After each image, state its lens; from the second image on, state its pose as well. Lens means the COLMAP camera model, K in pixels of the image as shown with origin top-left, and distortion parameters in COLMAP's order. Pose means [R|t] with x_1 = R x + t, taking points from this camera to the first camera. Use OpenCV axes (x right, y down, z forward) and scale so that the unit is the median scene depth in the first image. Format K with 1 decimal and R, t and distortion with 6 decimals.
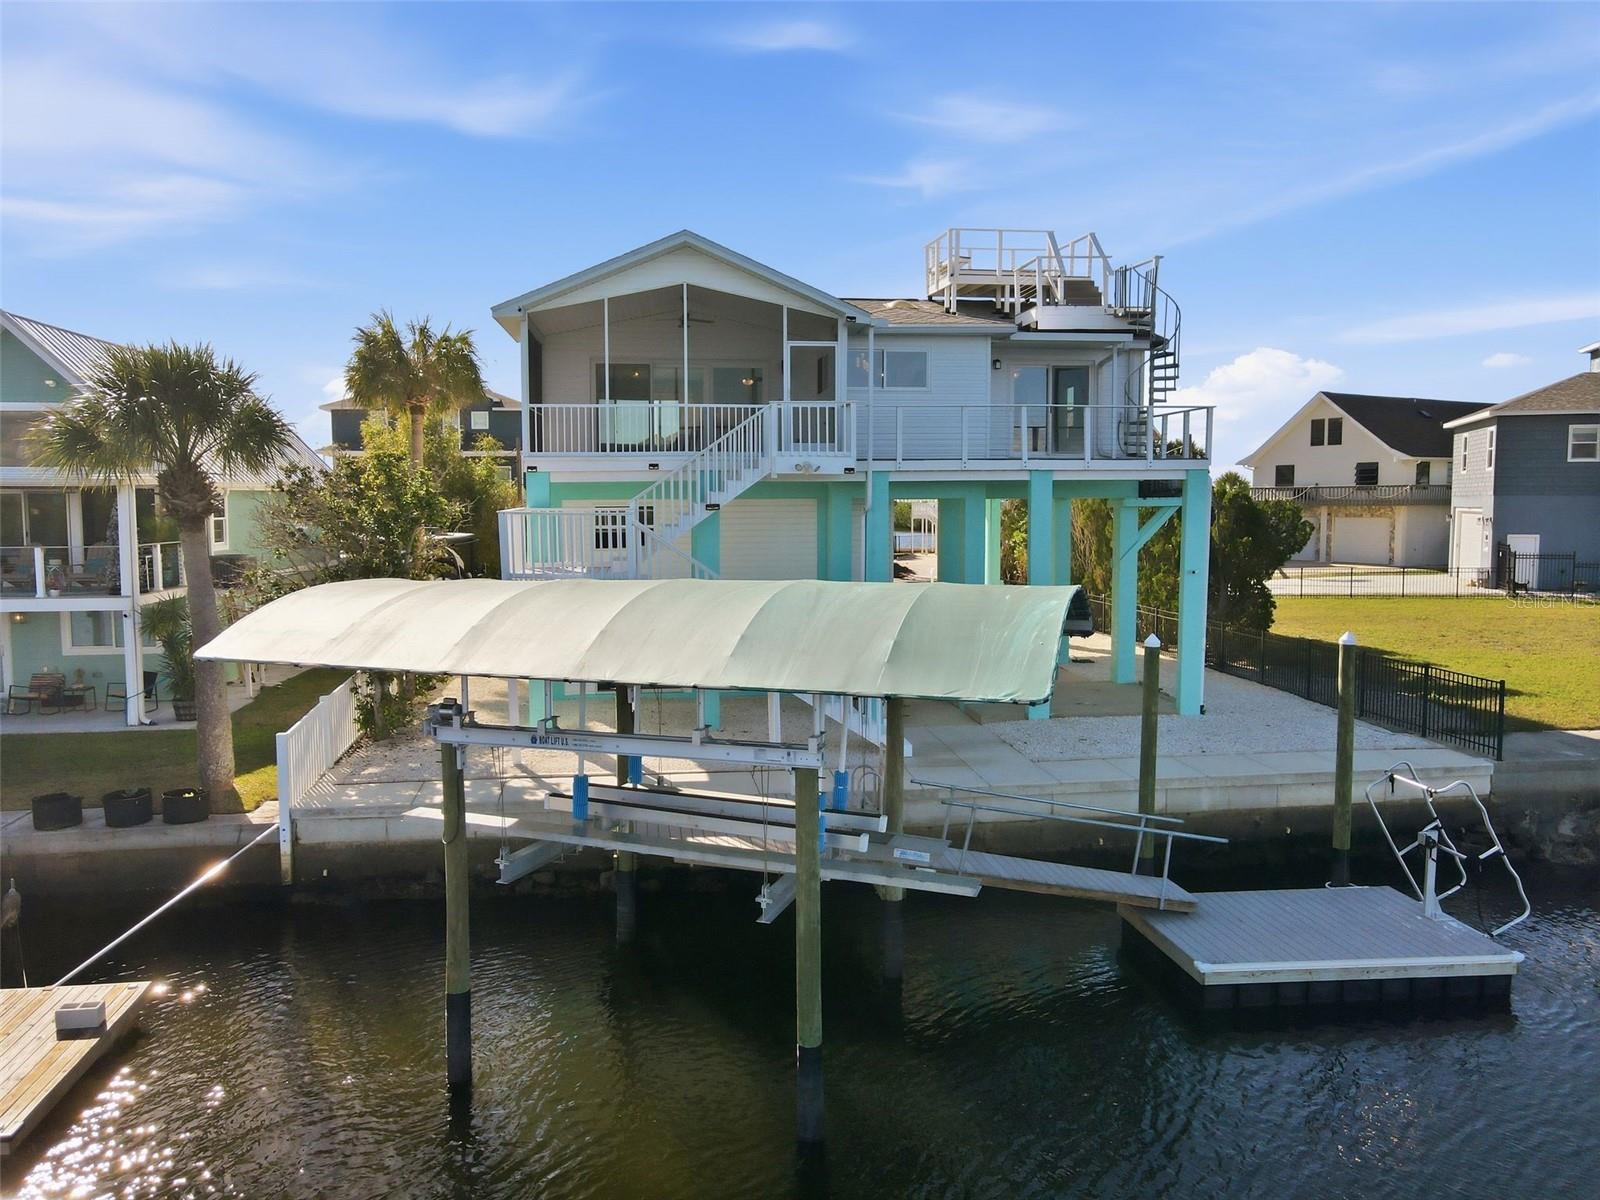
lens RADIAL K [[1184.3, 0, 793.7], [0, 1184.3, 573.2], [0, 0, 1]] dist [0.000972, 0.001669]
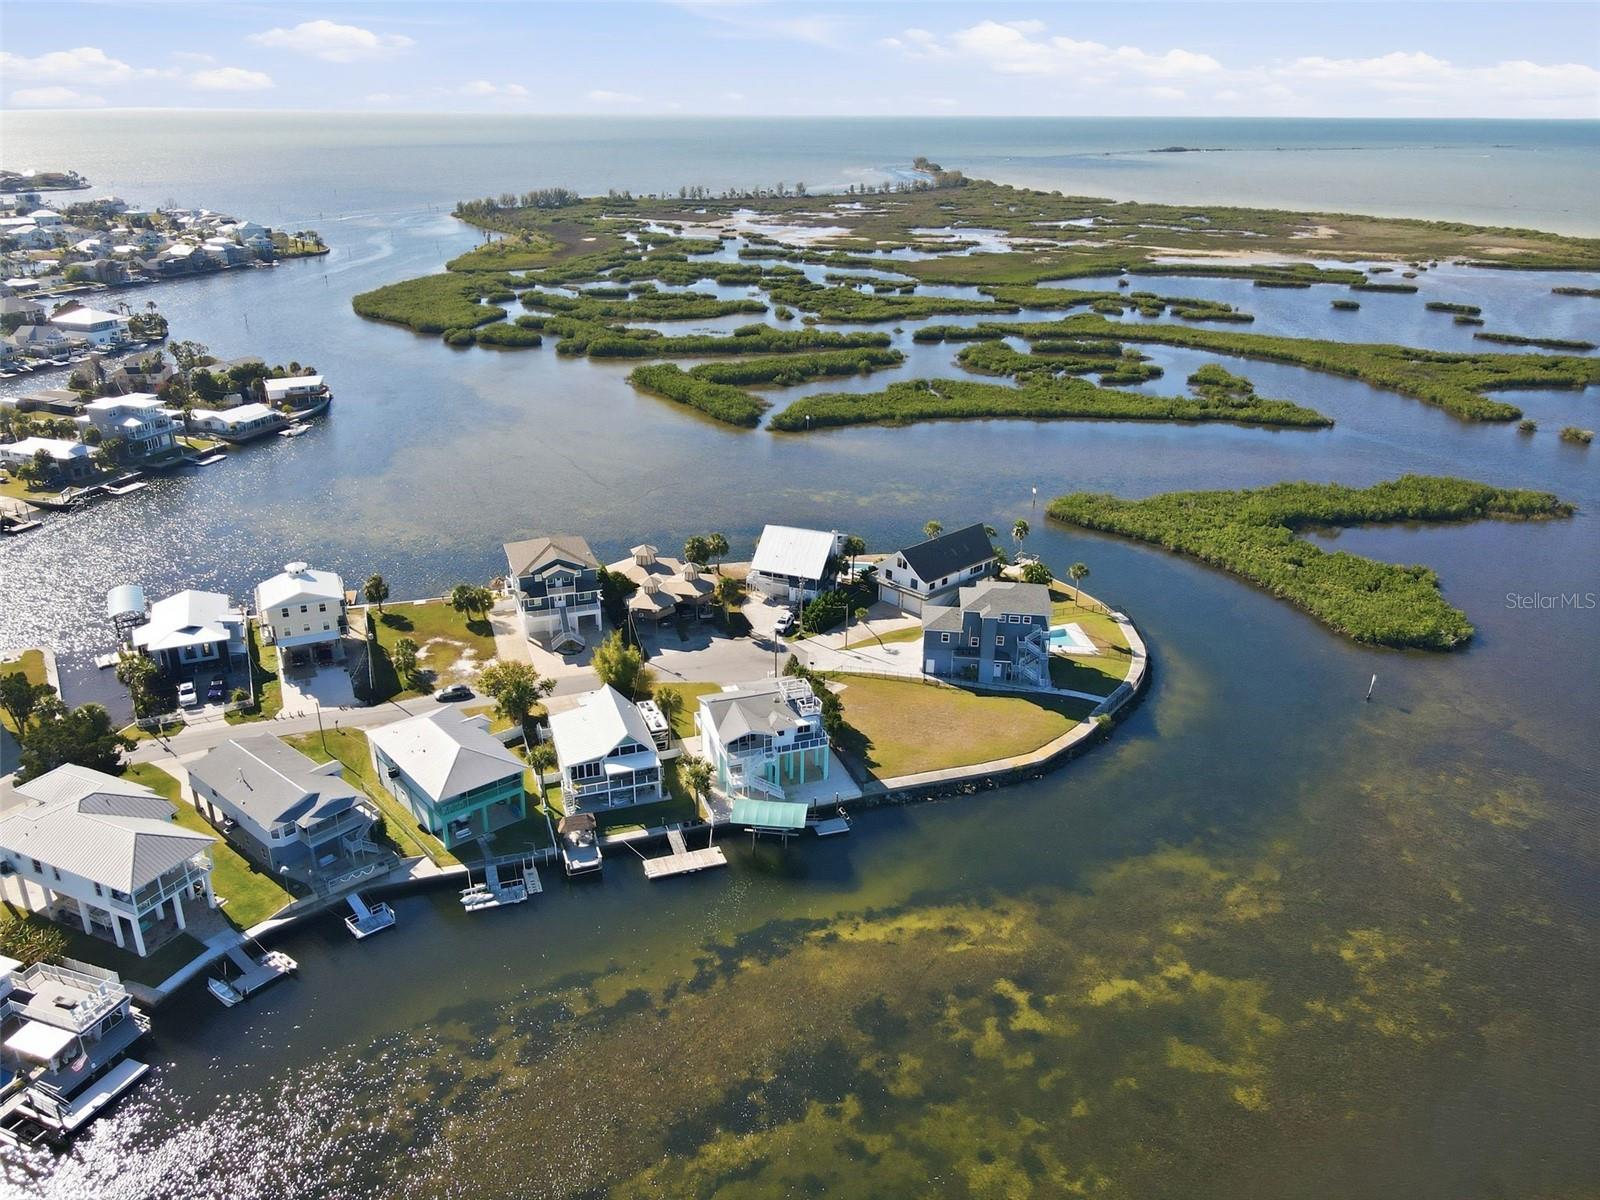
lens RADIAL K [[1186.9, 0, 795.1], [0, 1186.9, 600.5], [0, 0, 1]] dist [-0.001803, 0.027659]
pose [[0.975684, -0.066715, 0.208780, -0.548502], [-0.006754, 0.942945, 0.332881, -1.427519], [-0.219076, -0.326197, 0.919566, -2.226763]]
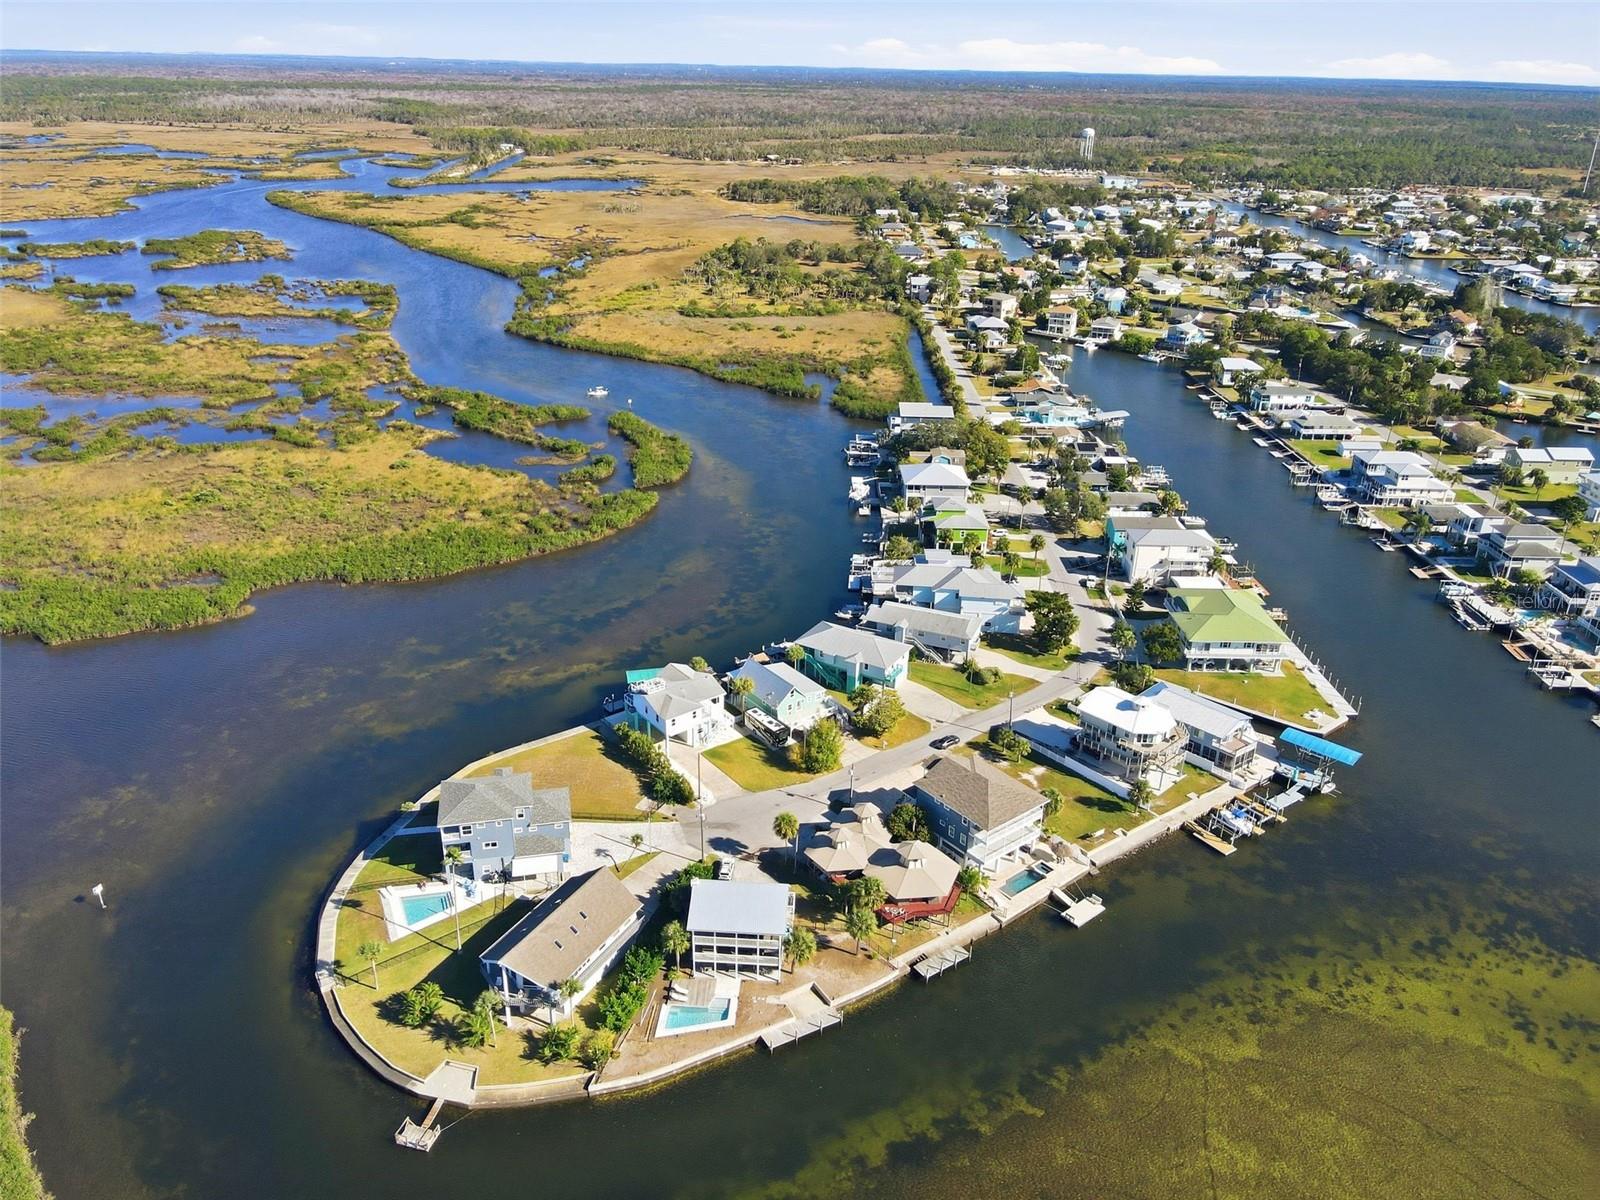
lens RADIAL K [[1186.9, 0, 795.1], [0, 1186.9, 600.5], [0, 0, 1]] dist [-0.001803, 0.027659]
pose [[-0.857599, 0.210387, -0.469319, 1.609924], [-0.040078, 0.882396, 0.468797, -2.488557], [0.512754, 0.420849, -0.748311, 3.938209]]
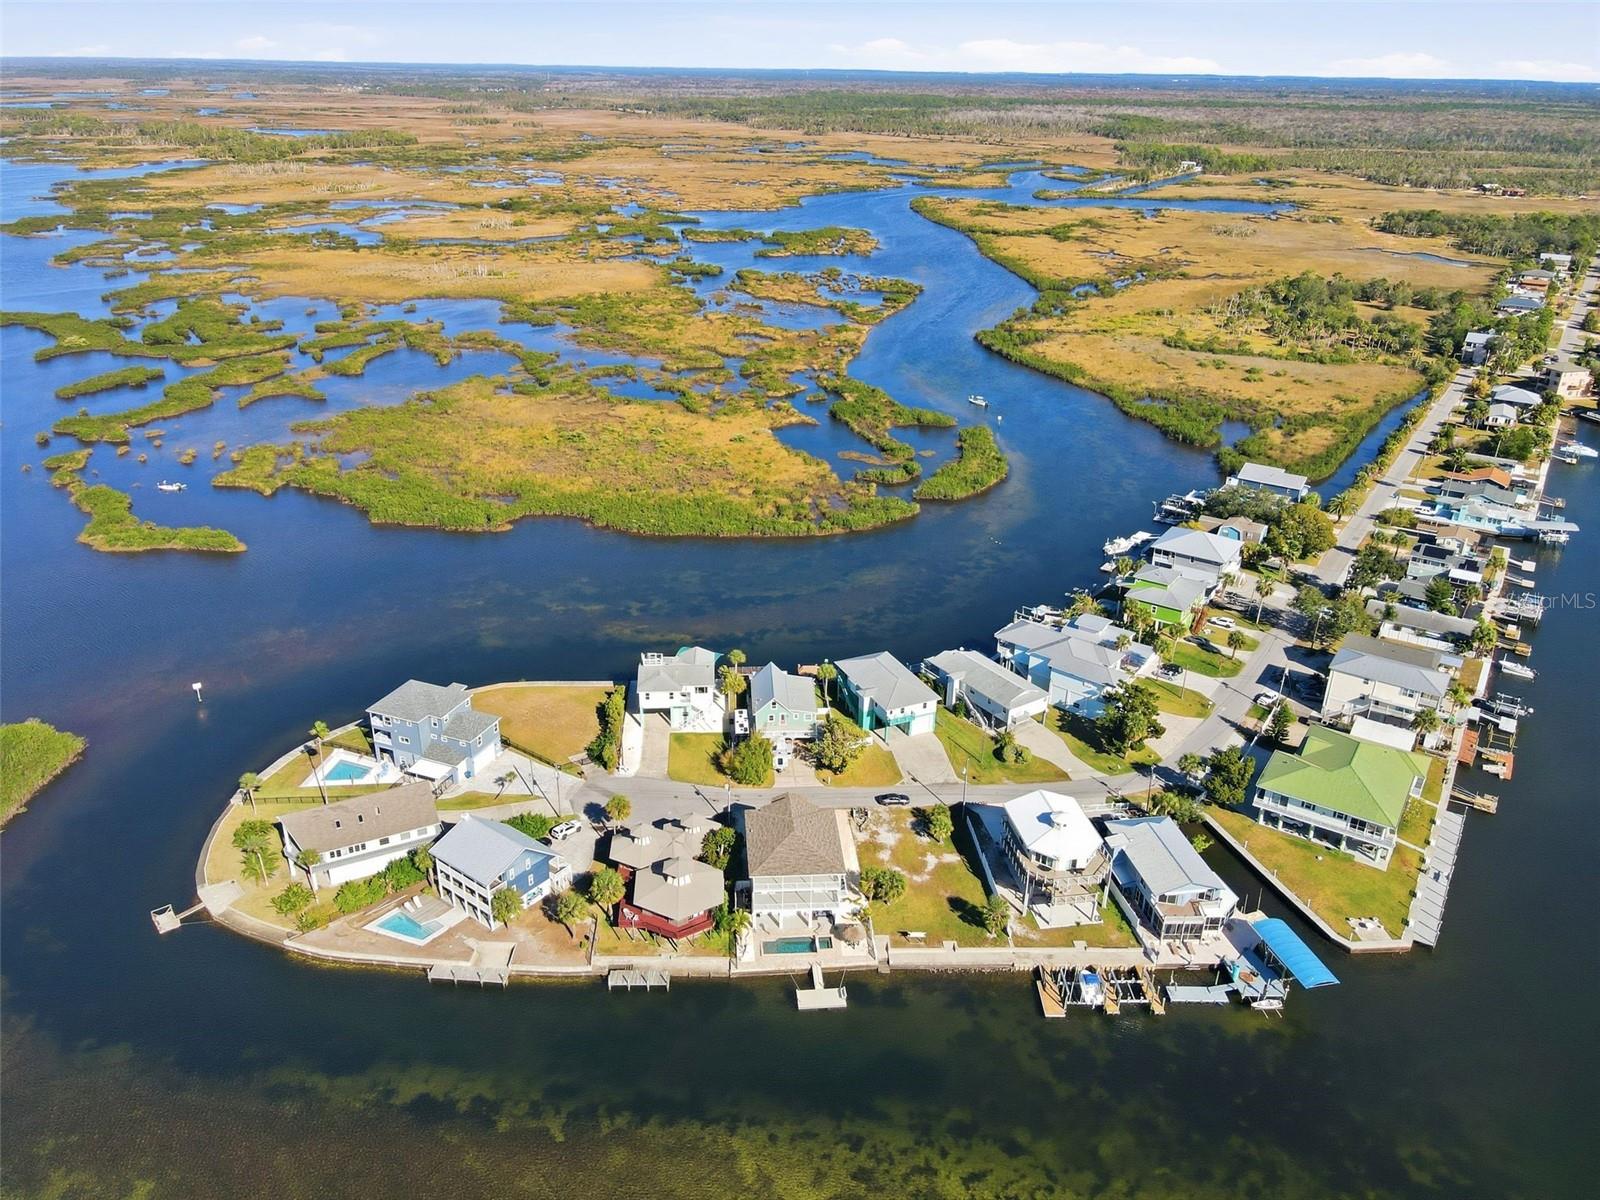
lens RADIAL K [[1186.9, 0, 795.1], [0, 1186.9, 600.5], [0, 0, 1]] dist [-0.001803, 0.027659]
pose [[-0.998252, -0.026866, 0.052645, -0.702104], [0.000981, 0.883068, 0.469245, -2.524532], [-0.059095, 0.468476, -0.881498, 4.479866]]
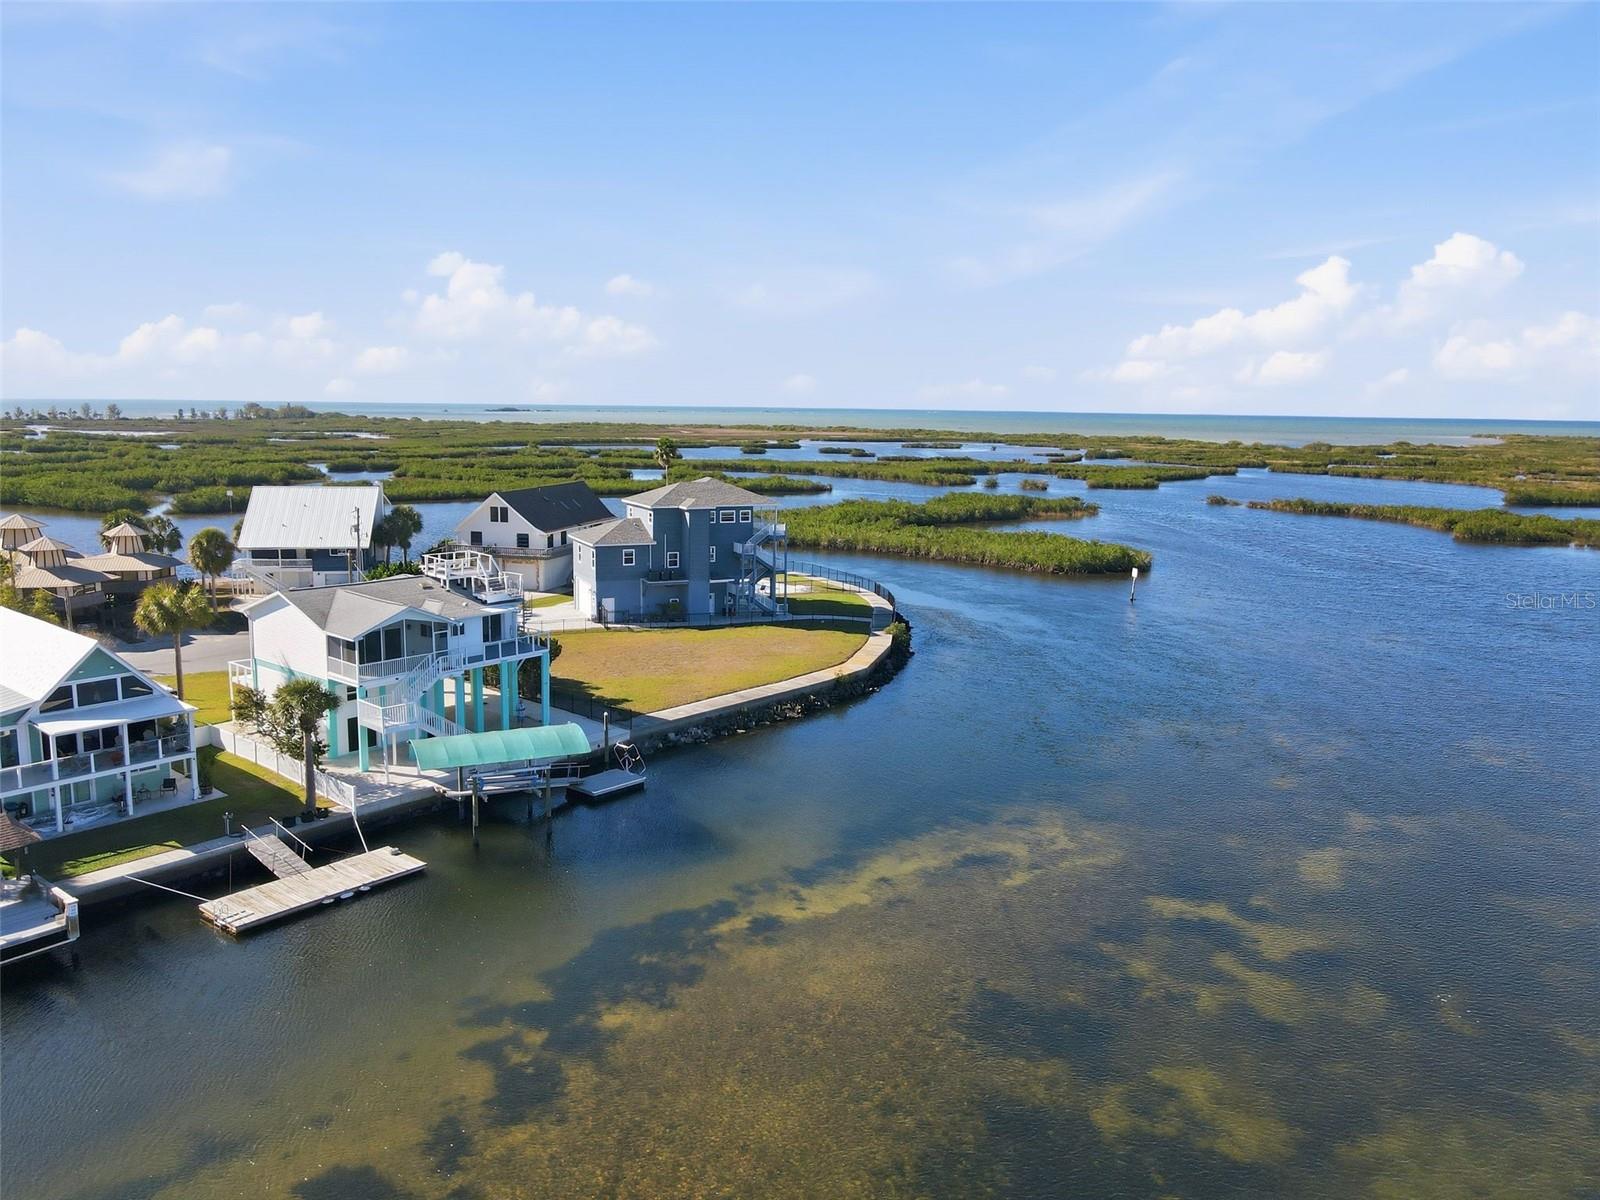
lens RADIAL K [[1186.9, 0, 795.1], [0, 1186.9, 600.5], [0, 0, 1]] dist [-0.001803, 0.027659]
pose [[0.727127, -0.095945, 0.679765, -0.664950], [0.018008, 0.992511, 0.120825, -0.298056], [-0.686266, -0.075614, 0.723409, -0.882911]]
